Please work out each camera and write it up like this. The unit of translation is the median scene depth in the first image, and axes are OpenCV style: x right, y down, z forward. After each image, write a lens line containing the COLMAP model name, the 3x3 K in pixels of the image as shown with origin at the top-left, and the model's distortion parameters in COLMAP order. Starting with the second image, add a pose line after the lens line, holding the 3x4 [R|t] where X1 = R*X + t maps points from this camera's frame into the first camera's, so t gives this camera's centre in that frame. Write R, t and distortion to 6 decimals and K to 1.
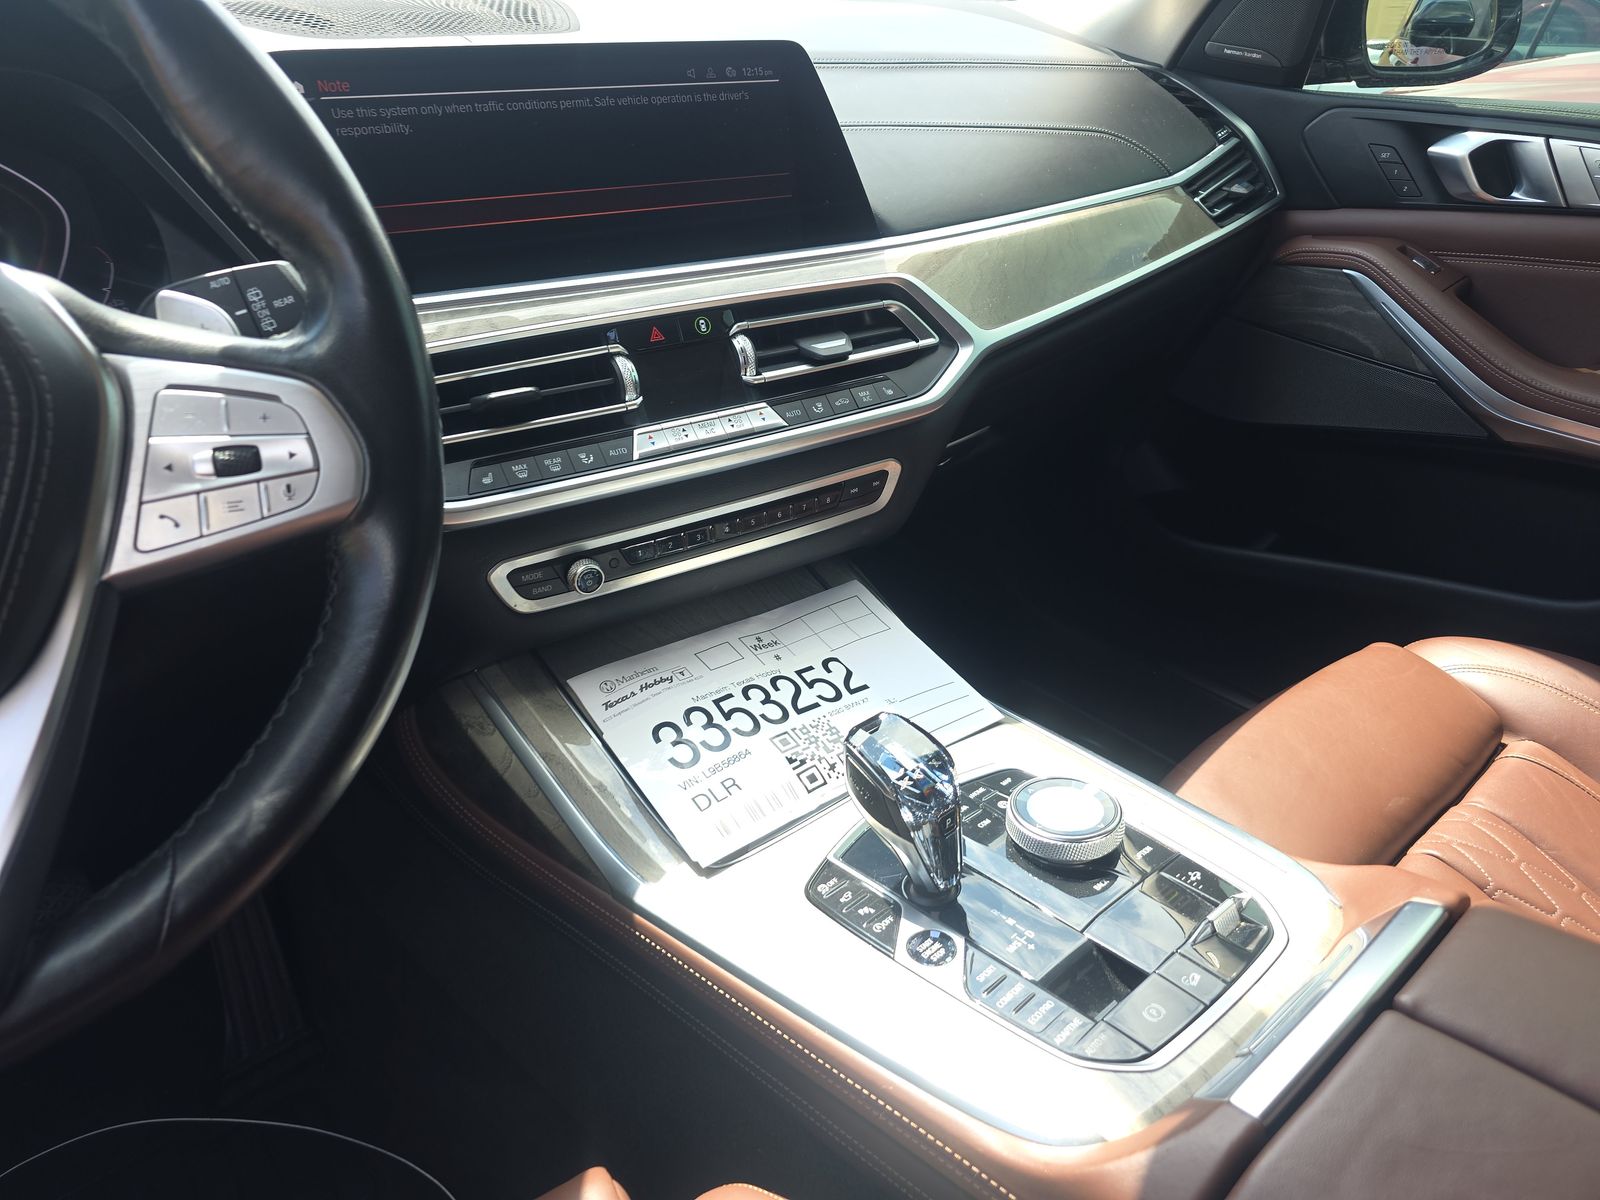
lens RADIAL K [[1056.3, 0, 794.5], [0, 1056.3, 589.9], [0, 0, 1]] dist [-0.009610, -0.024880]
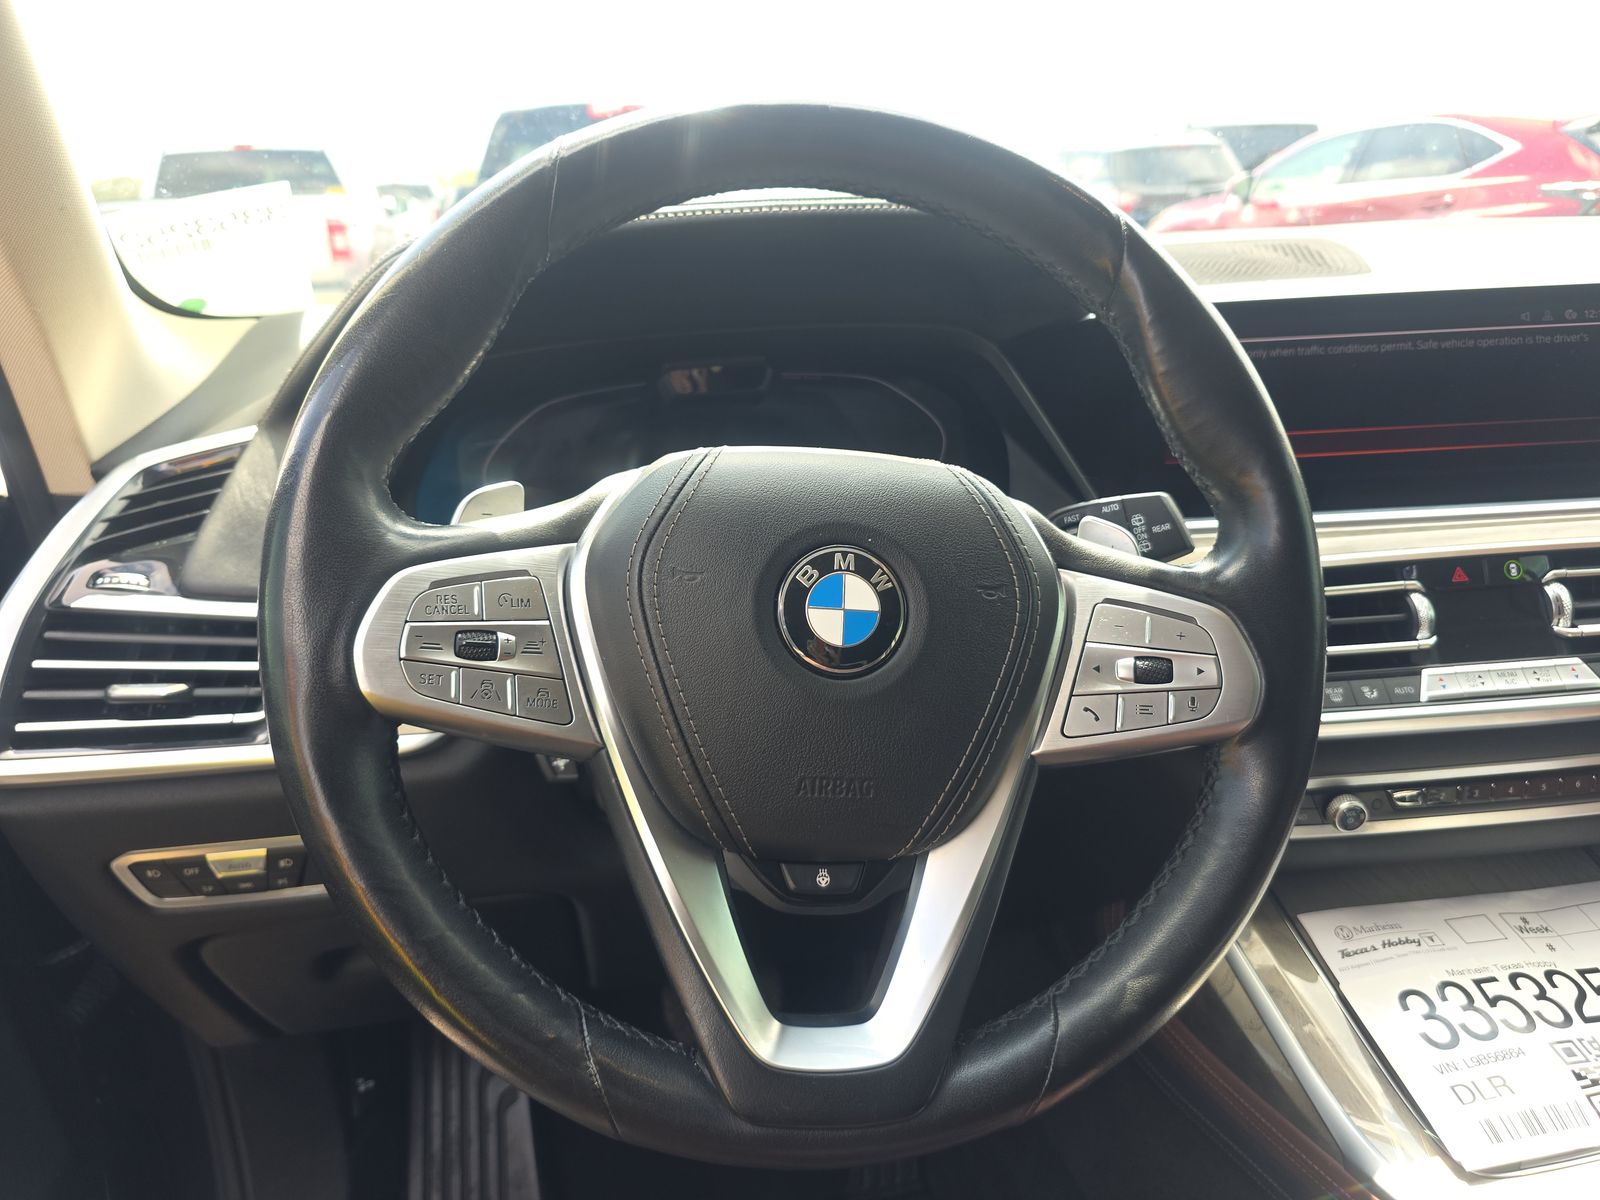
lens RADIAL K [[1056.3, 0, 710.9], [0, 1056.3, 561.5], [0, 0, 1]] dist [-0.009610, -0.024880]
pose [[0.843570, 0.102006, -0.527243, -0.205622], [-0.198311, 0.971570, -0.129319, 0.003157], [0.499062, 0.213648, 0.839816, -0.134581]]
